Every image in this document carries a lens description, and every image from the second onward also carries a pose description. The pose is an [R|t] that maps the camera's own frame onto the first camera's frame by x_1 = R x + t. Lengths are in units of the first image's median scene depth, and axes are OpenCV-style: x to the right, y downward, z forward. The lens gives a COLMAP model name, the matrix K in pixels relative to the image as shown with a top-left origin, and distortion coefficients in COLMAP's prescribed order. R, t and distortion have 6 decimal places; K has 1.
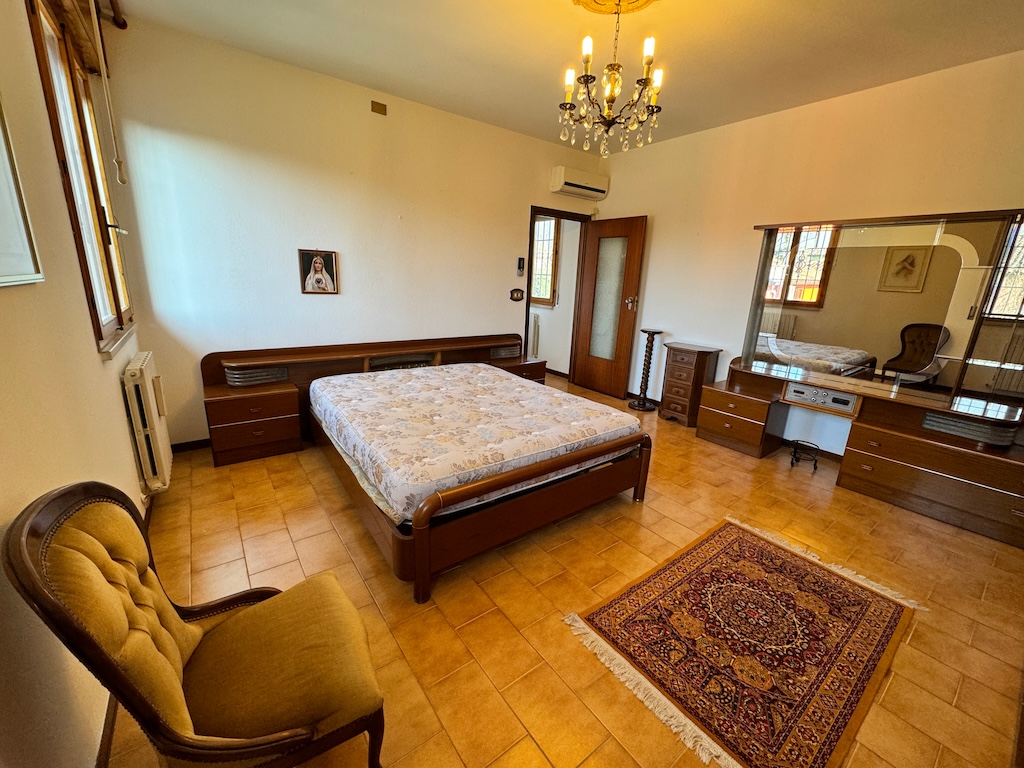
lens RADIAL K [[407.0, 0, 520.6], [0, 407.0, 381.2], [0, 0, 1]] dist [0.000816, -0.000074]
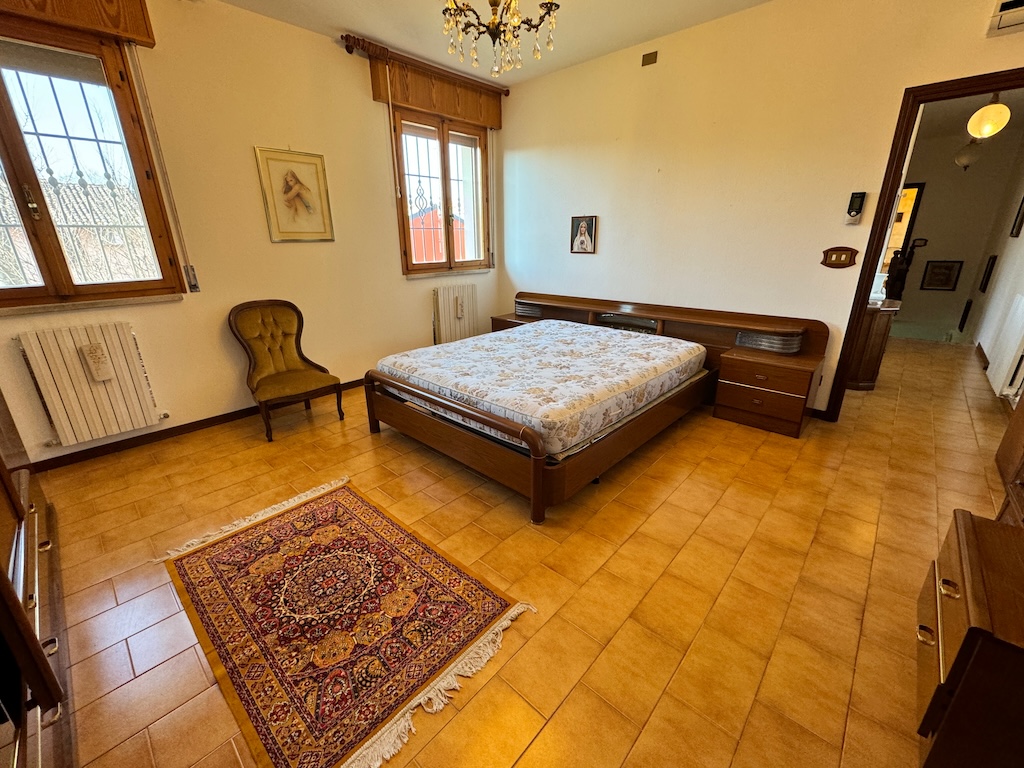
lens RADIAL K [[416.7, 0, 507.9], [0, 416.7, 380.8], [0, 0, 1]] dist [0.000497, -0.000301]
pose [[0.190585, 0.277391, -0.941664, 1.026595], [-0.227446, 0.945622, 0.232524, -0.133886], [0.954958, 0.169862, 0.243313, 0.780879]]
